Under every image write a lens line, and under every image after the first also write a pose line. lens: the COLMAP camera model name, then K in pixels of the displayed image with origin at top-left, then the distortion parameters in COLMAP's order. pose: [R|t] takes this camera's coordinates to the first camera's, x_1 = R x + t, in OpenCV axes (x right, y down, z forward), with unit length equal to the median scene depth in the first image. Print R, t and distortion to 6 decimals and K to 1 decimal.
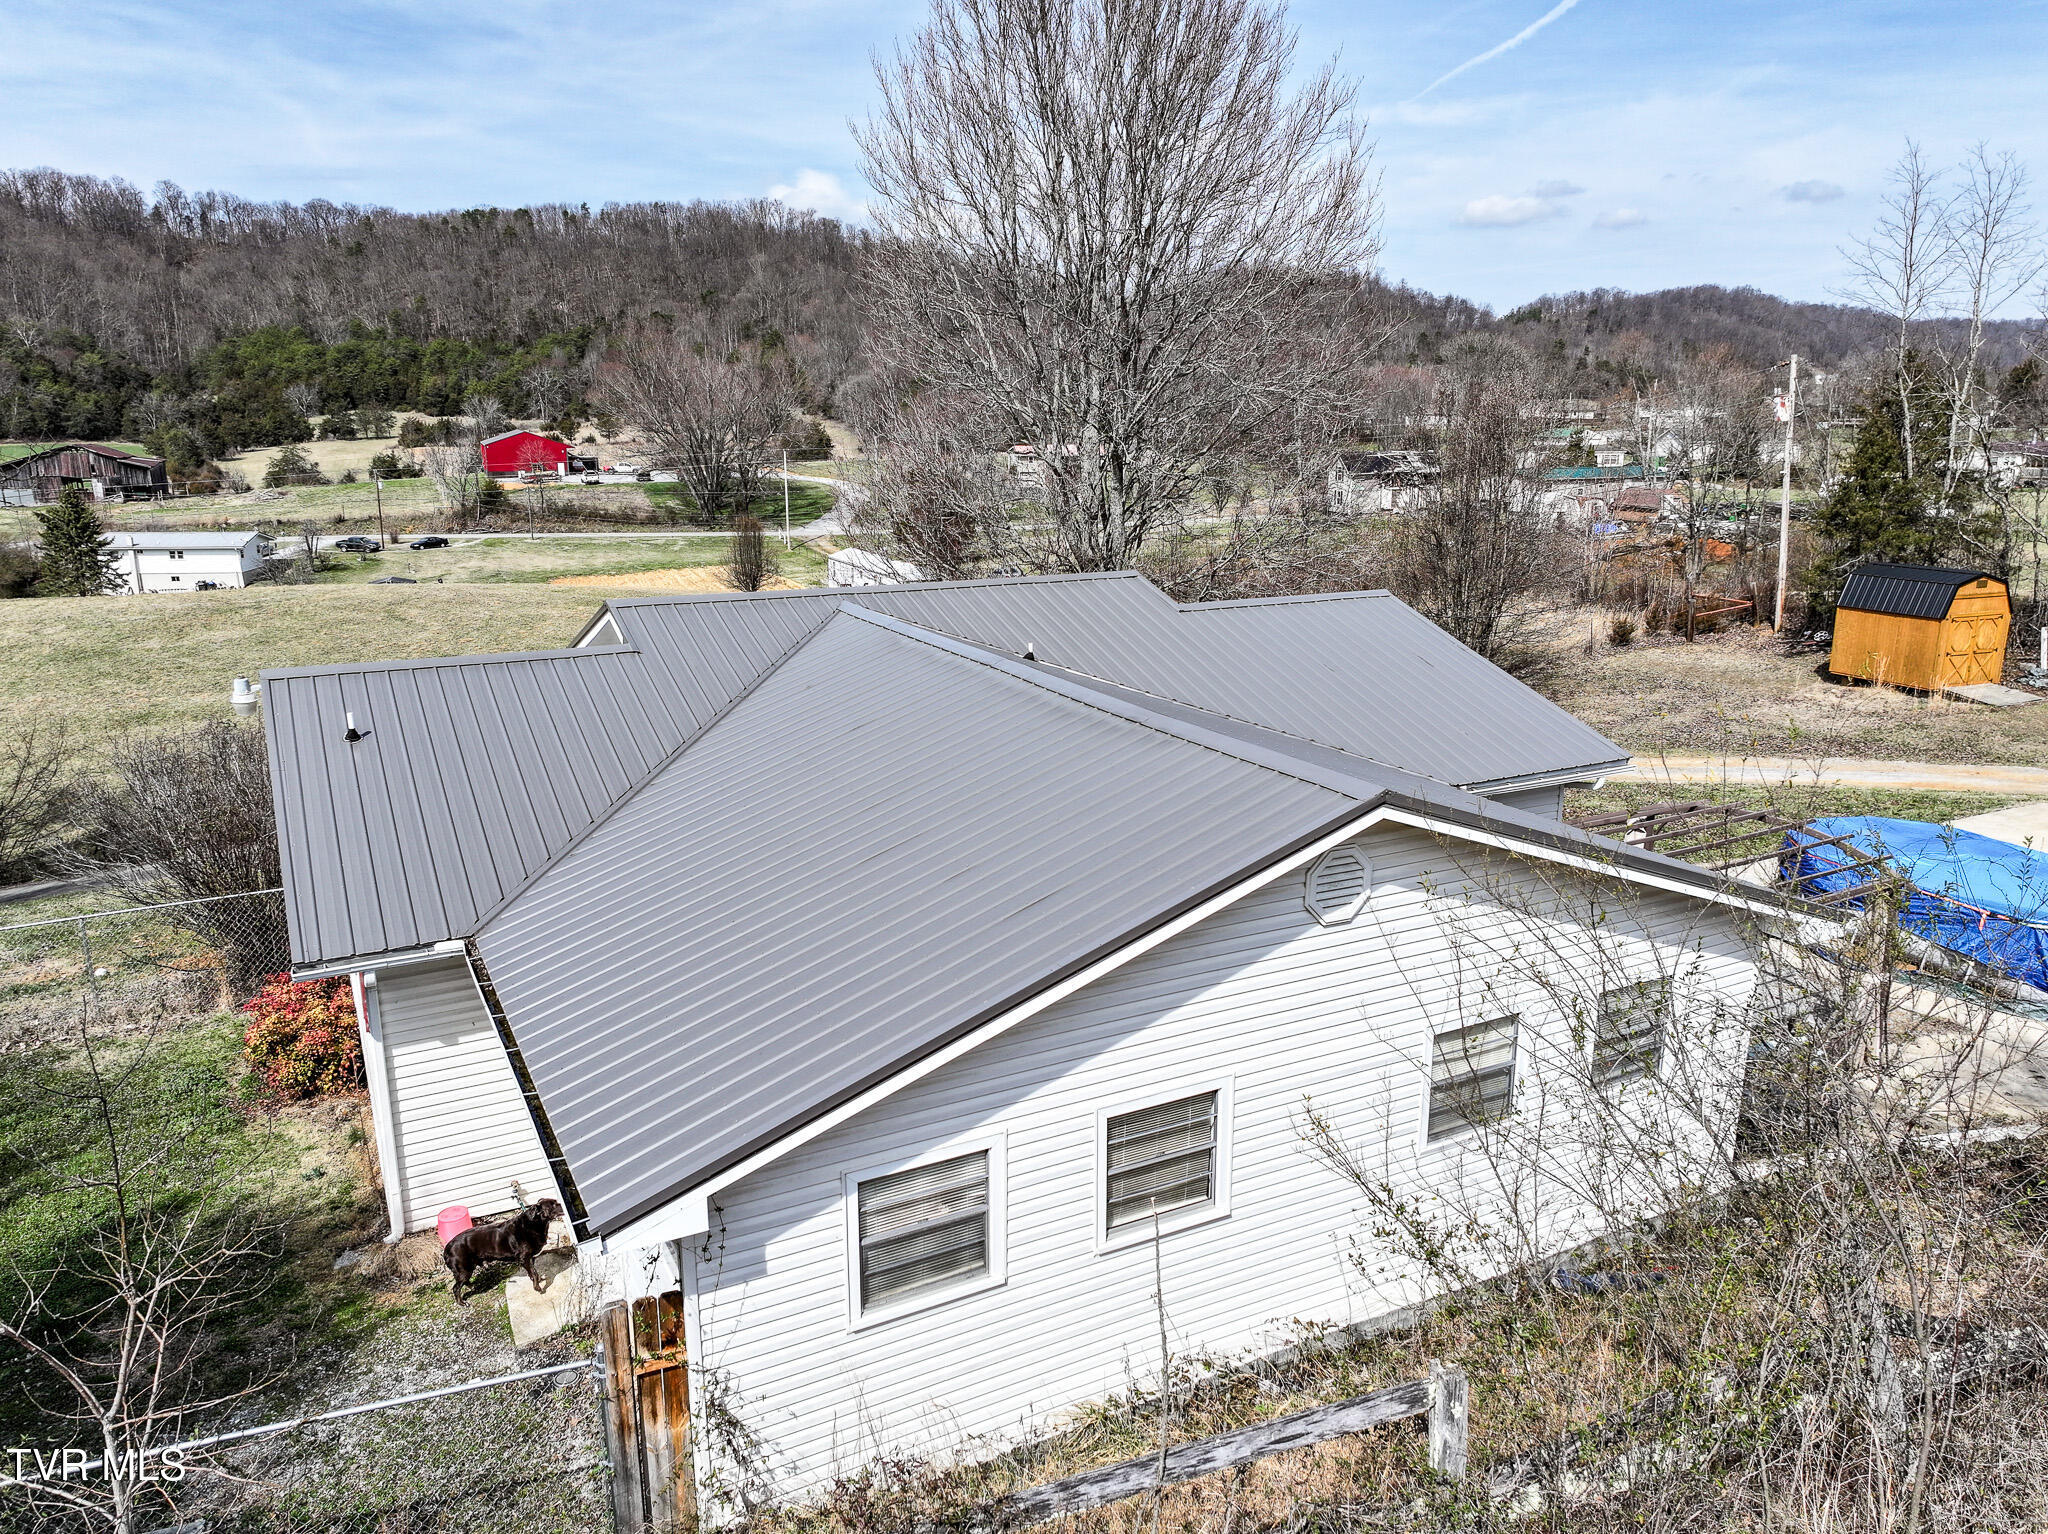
lens RADIAL K [[1445.2, 0, 1029.8], [0, 1445.2, 759.9], [0, 0, 1]] dist [-0.003340, 0.023760]
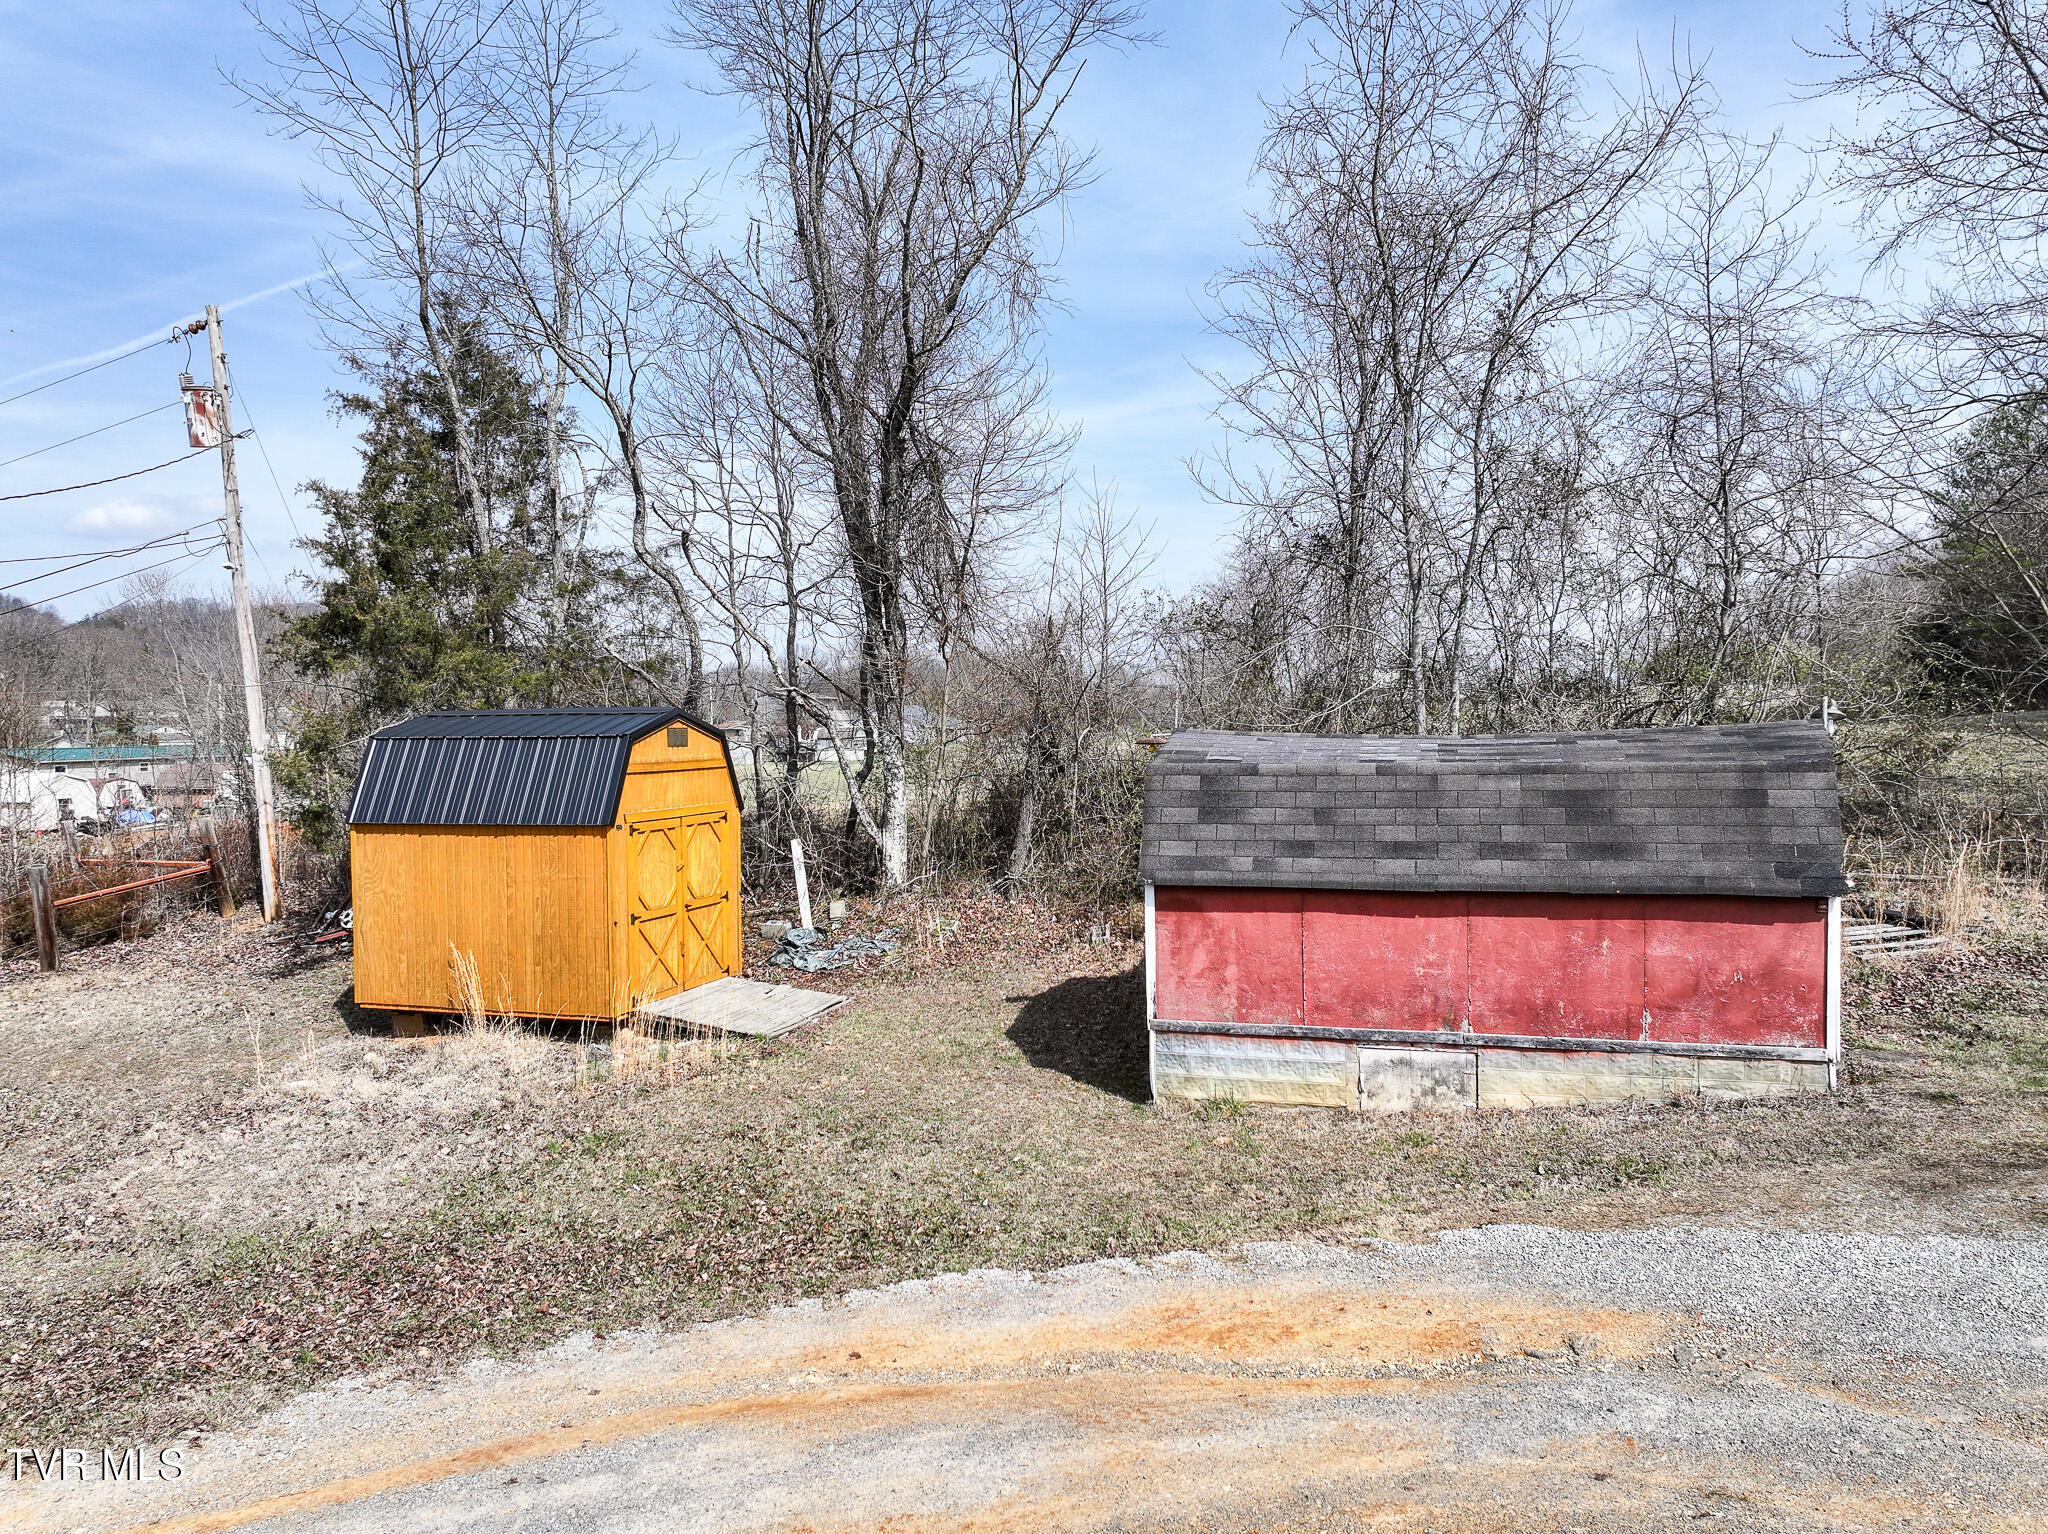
lens RADIAL K [[1440.0, 0, 1028.7], [0, 1440.0, 765.1], [0, 0, 1]] dist [0.010602, 0.005123]
pose [[0.639553, -0.027717, 0.768247, 0.400642], [0.189557, 0.974178, -0.122657, -0.044979], [-0.745010, 0.224072, 0.628293, 0.660122]]
